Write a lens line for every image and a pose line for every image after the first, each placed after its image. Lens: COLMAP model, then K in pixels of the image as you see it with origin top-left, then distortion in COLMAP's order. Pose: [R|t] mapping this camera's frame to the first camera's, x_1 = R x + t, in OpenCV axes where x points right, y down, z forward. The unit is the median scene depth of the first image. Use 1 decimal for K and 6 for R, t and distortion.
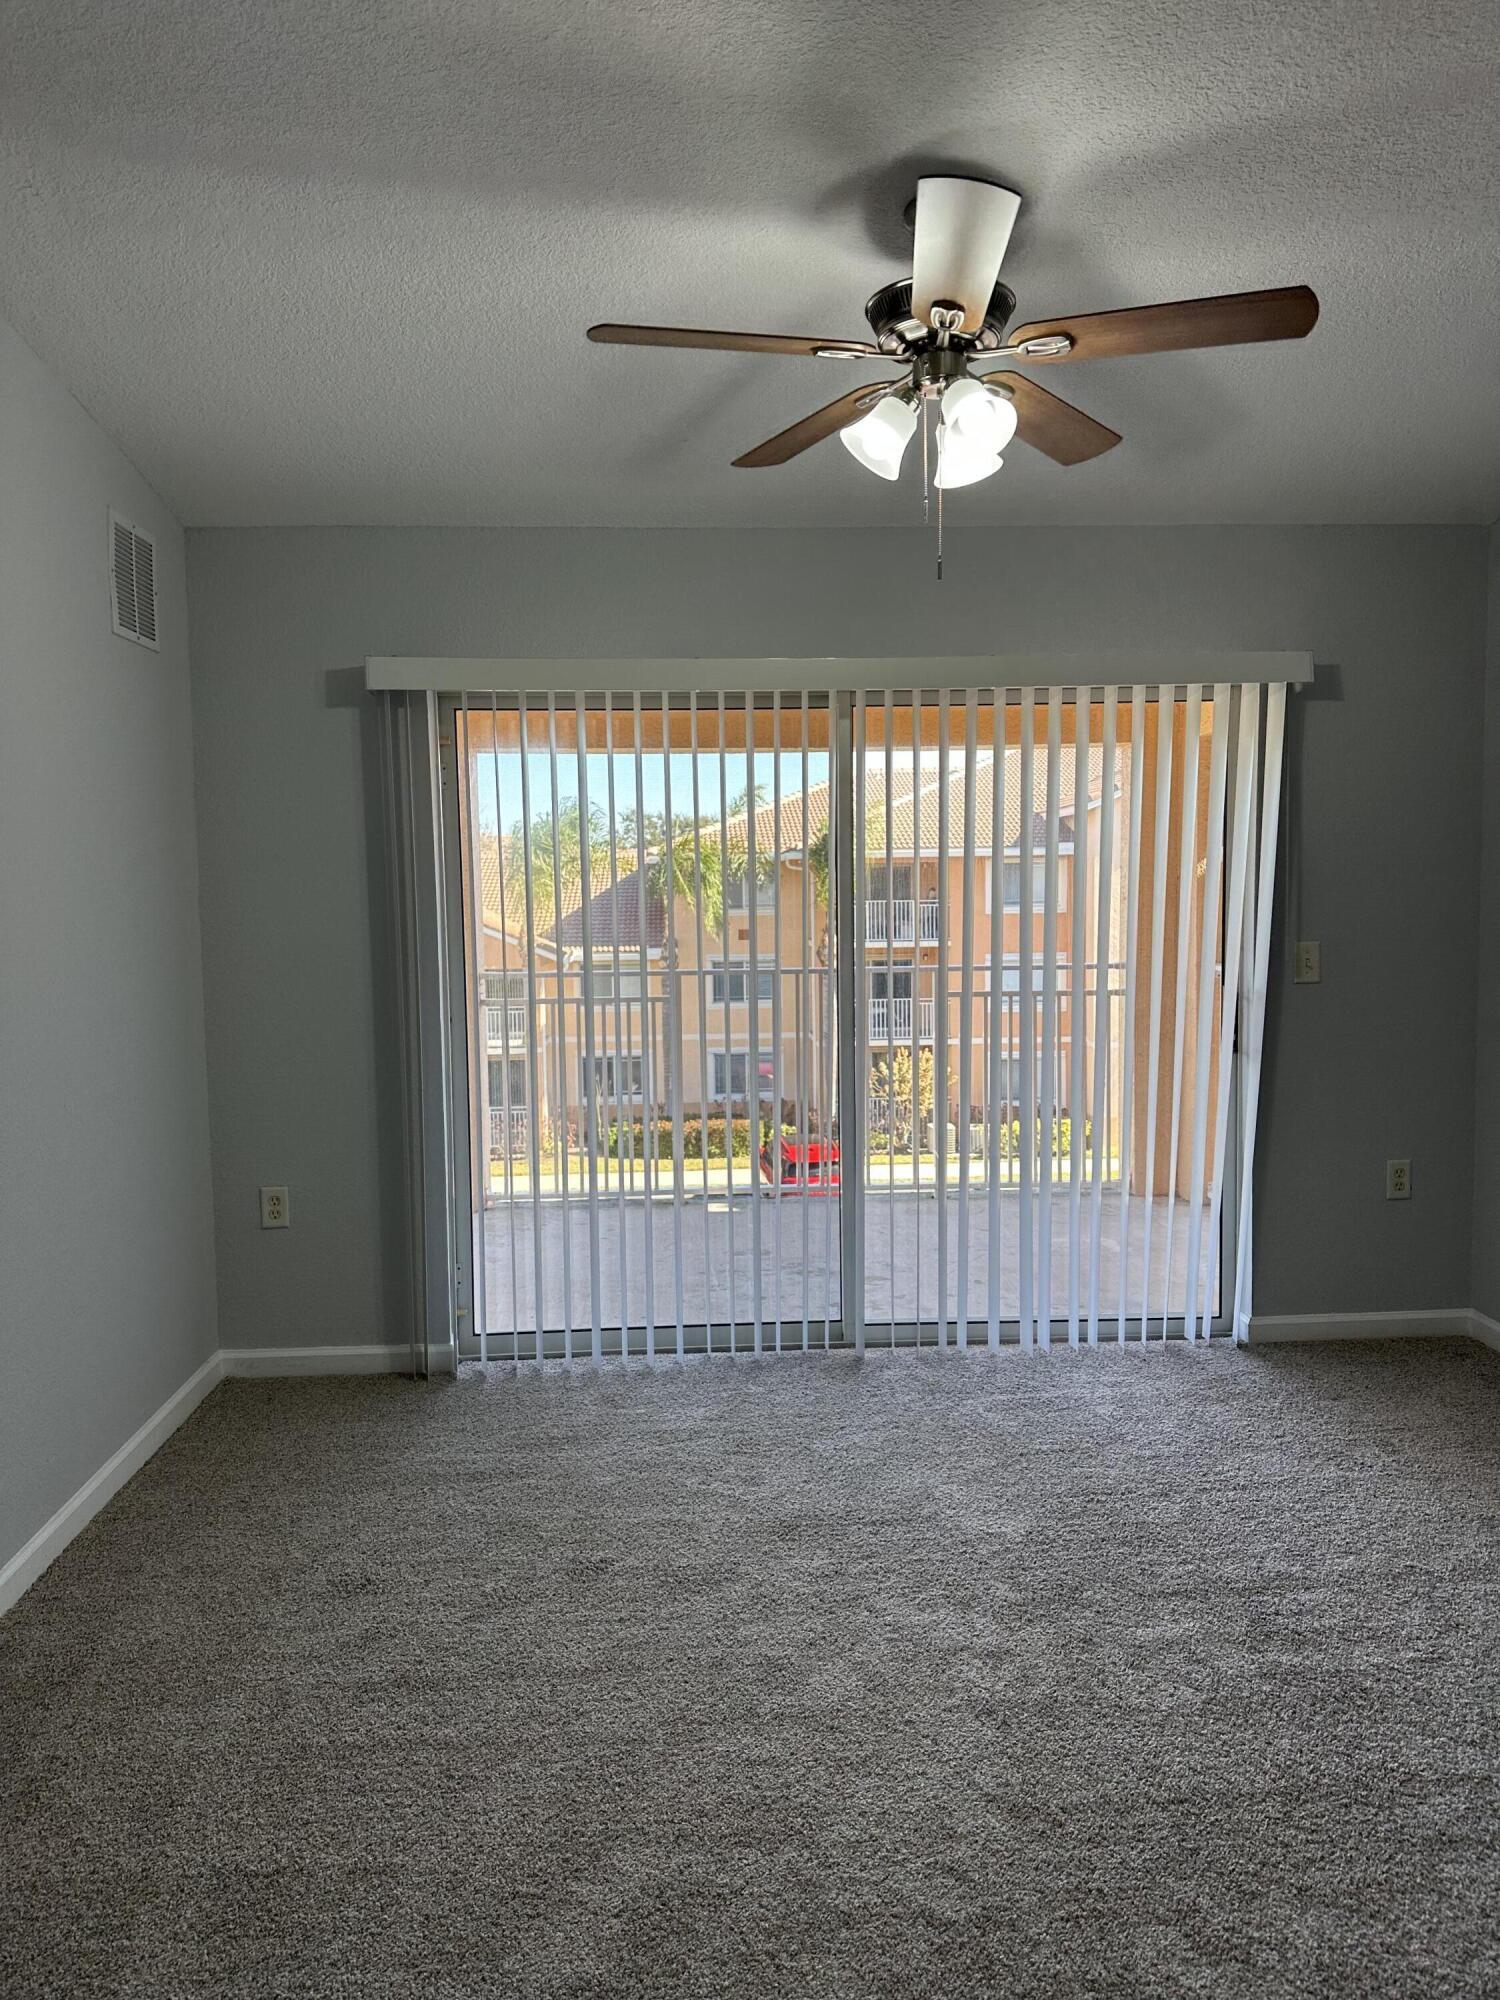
lens RADIAL K [[1367.3, 0, 750.0], [0, 1367.3, 1000.0], [0, 0, 1]] dist [0.146814, -0.372977]
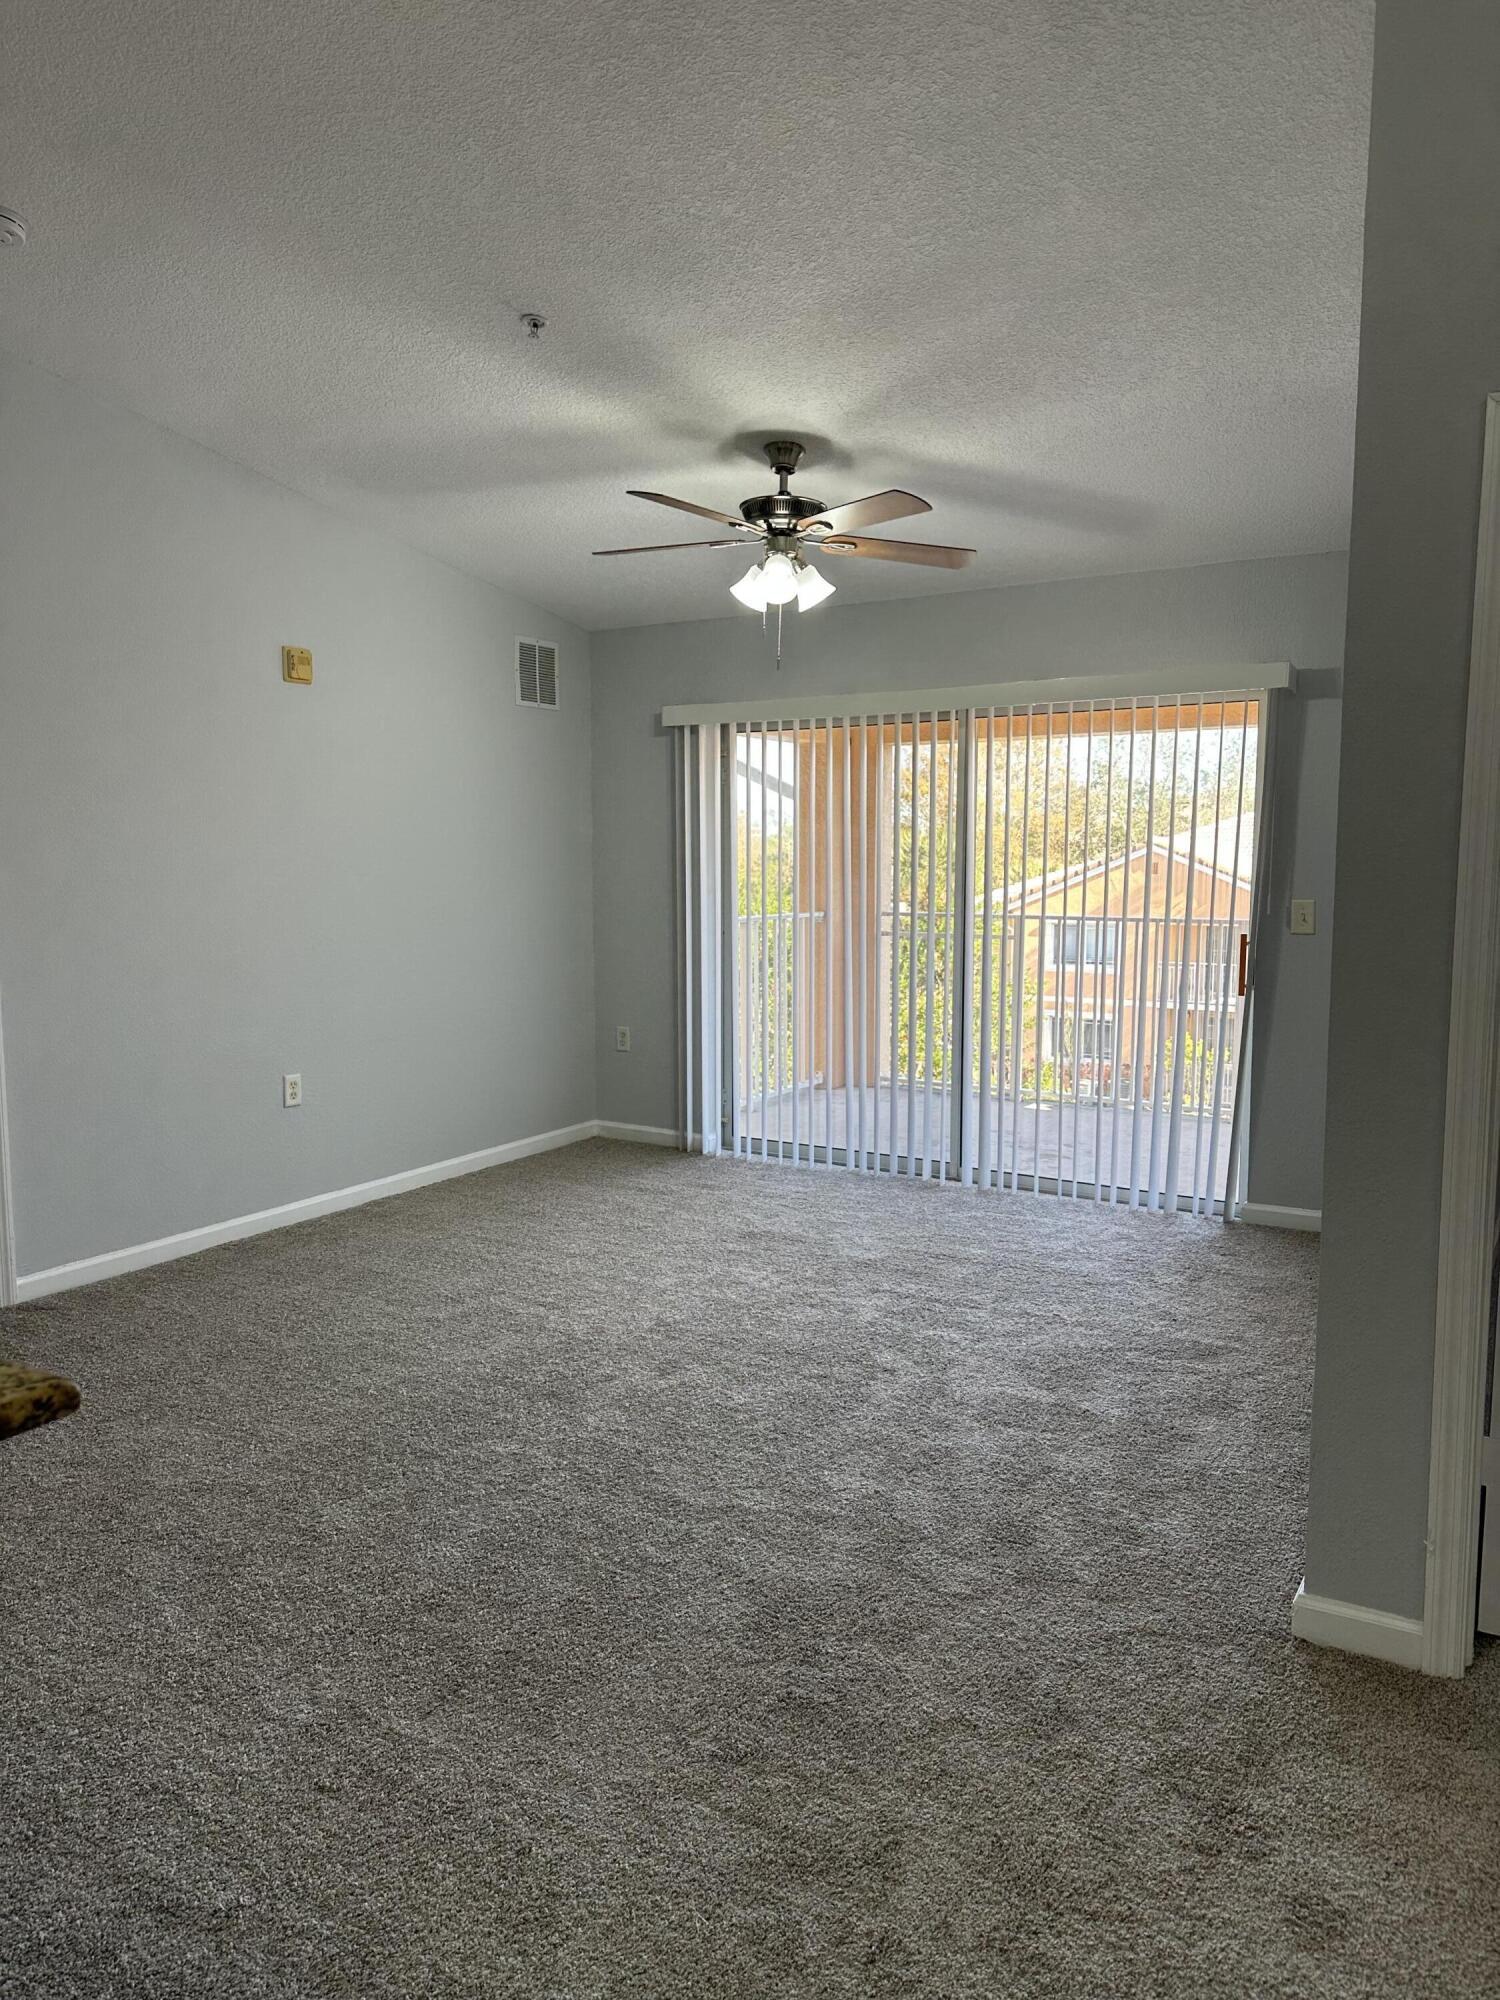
lens RADIAL K [[1367.3, 0, 750.0], [0, 1367.3, 1000.0], [0, 0, 1]] dist [0.146814, -0.372977]
pose [[0.823797, 0.073433, -0.562109, 0.723081], [-0.056773, 0.997276, 0.047080, 0.016727], [0.564035, -0.006872, 0.825722, -0.283651]]
